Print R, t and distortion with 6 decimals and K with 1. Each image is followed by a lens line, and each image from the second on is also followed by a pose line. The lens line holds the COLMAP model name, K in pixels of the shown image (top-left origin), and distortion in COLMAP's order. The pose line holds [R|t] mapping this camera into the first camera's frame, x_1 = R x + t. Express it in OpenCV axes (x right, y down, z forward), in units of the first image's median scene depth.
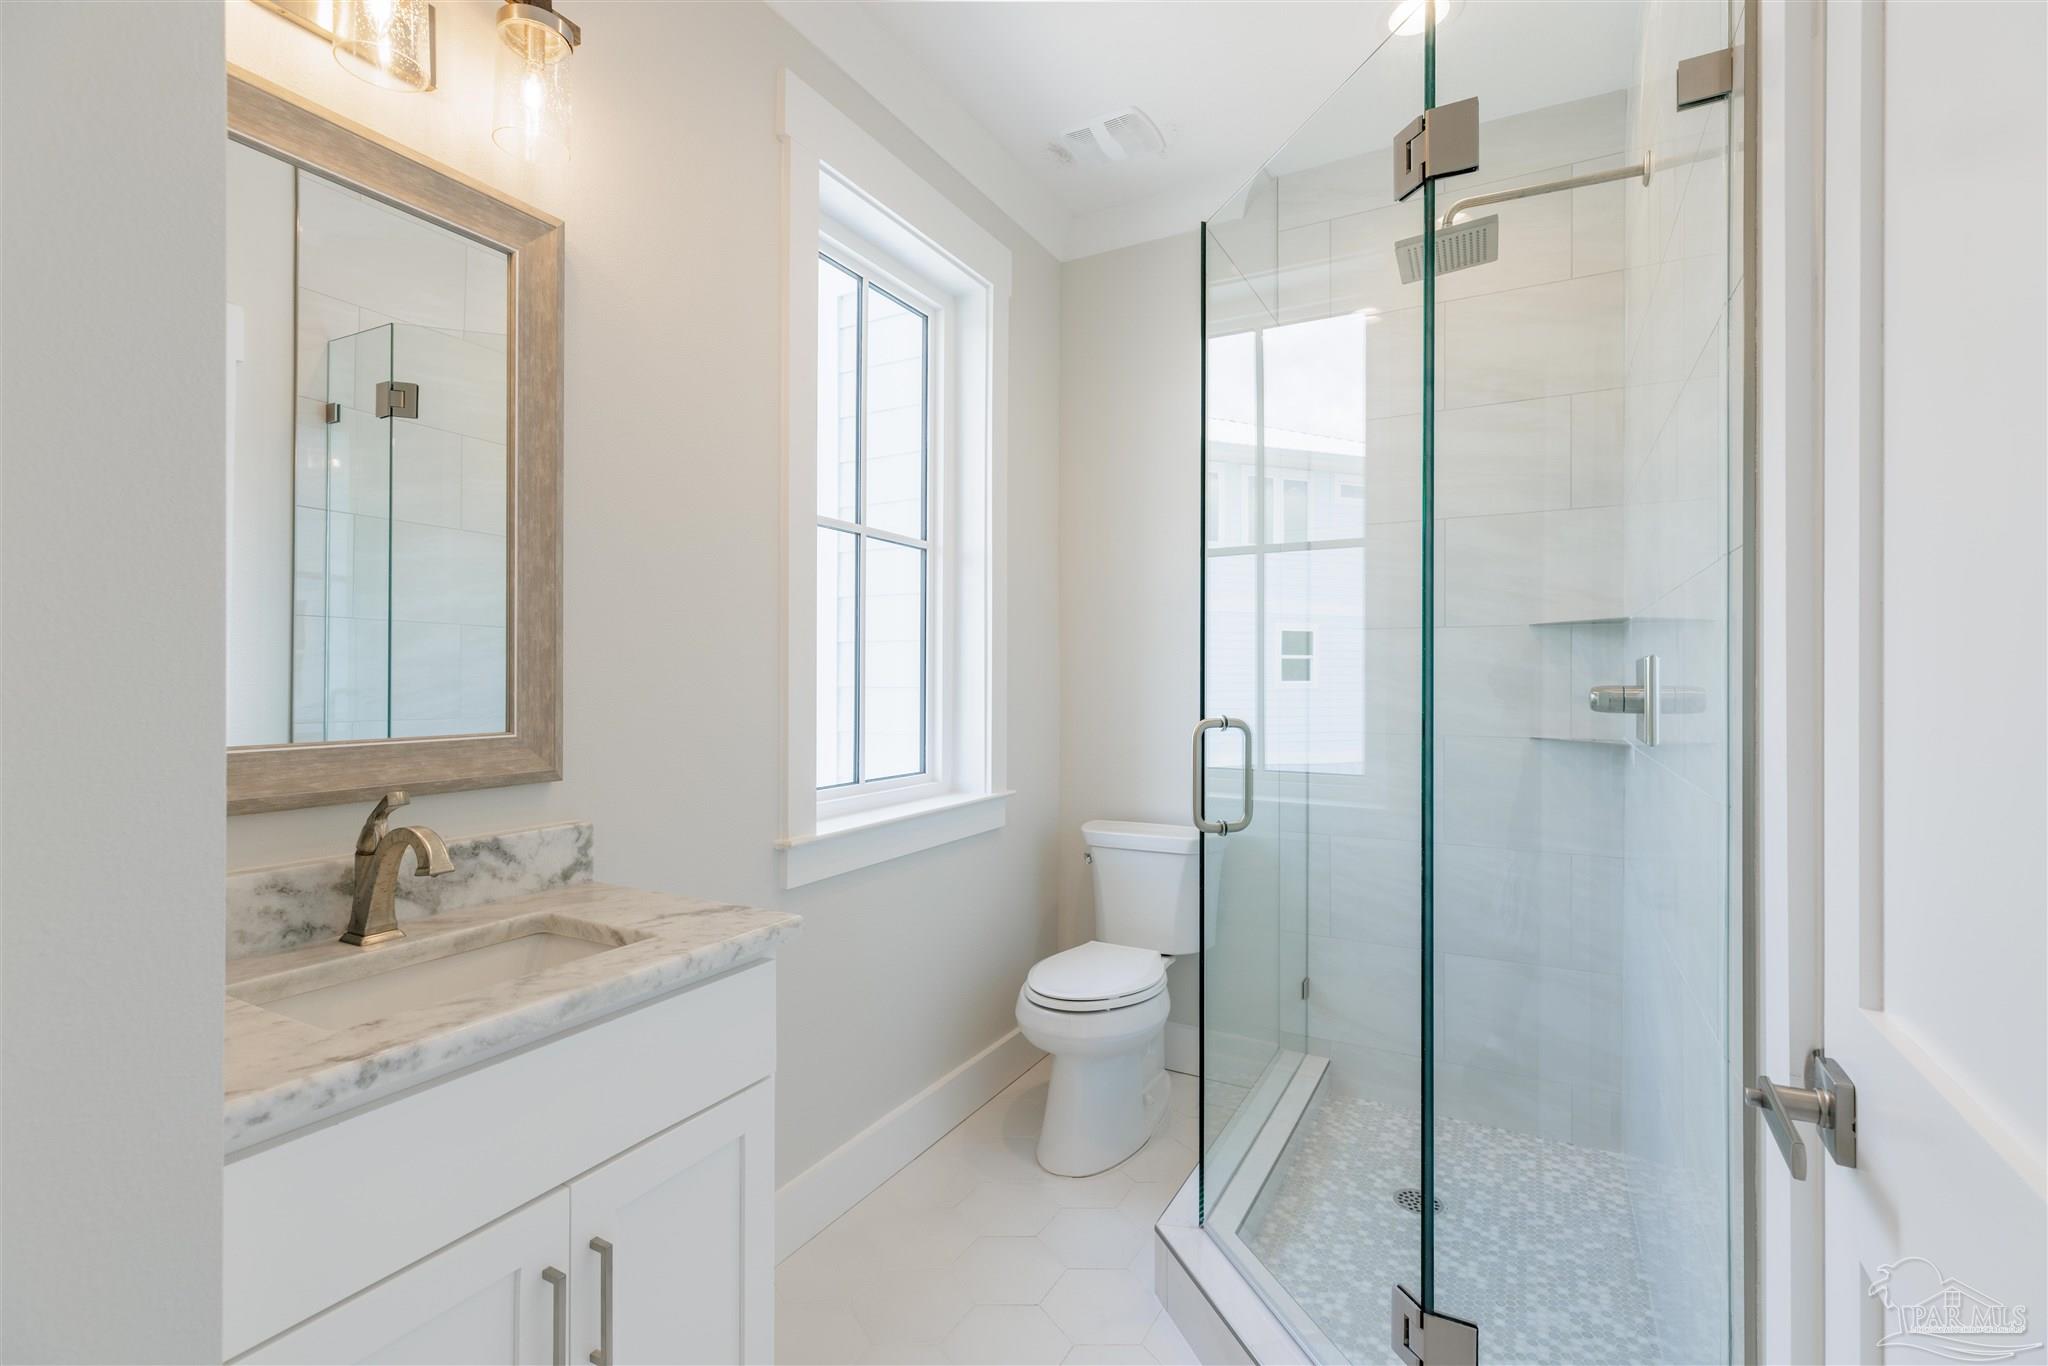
lens RADIAL K [[916.8, 0, 1021.2], [0, 916.8, 676.7], [0, 0, 1]] dist [0.002721, -0.000126]
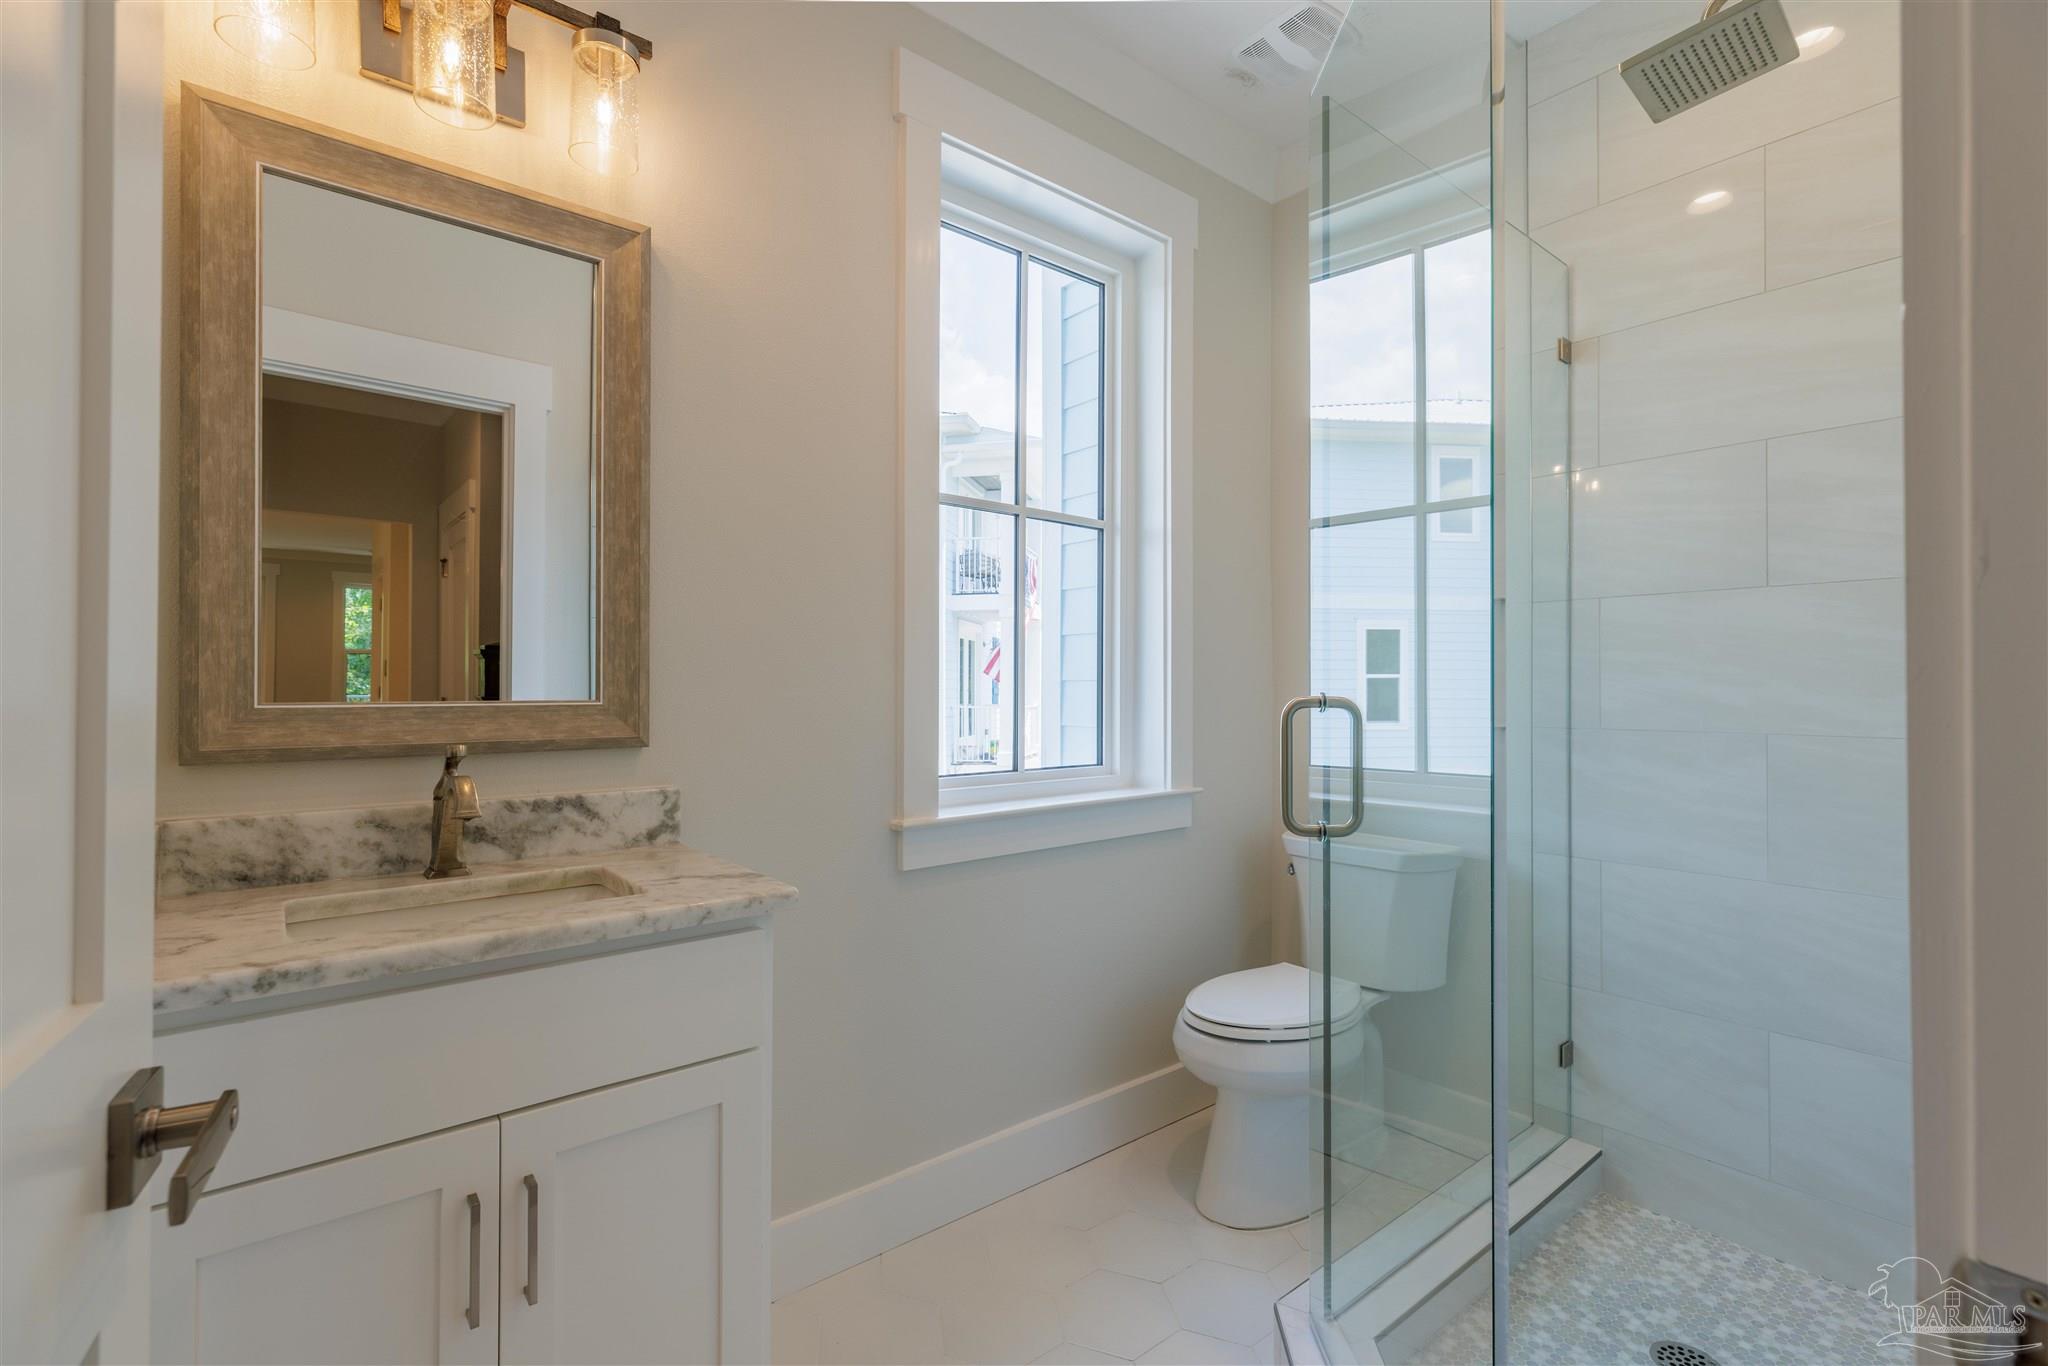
lens RADIAL K [[910.6, 0, 1018.1], [0, 910.6, 678.5], [0, 0, 1]] dist [0.002355, -0.000027]
pose [[0.928701, -0.004107, -0.370806, 0.226508], [0.000923, 0.999961, -0.008765, 0.032892], [0.370827, 0.007798, 0.928669, 0.130959]]
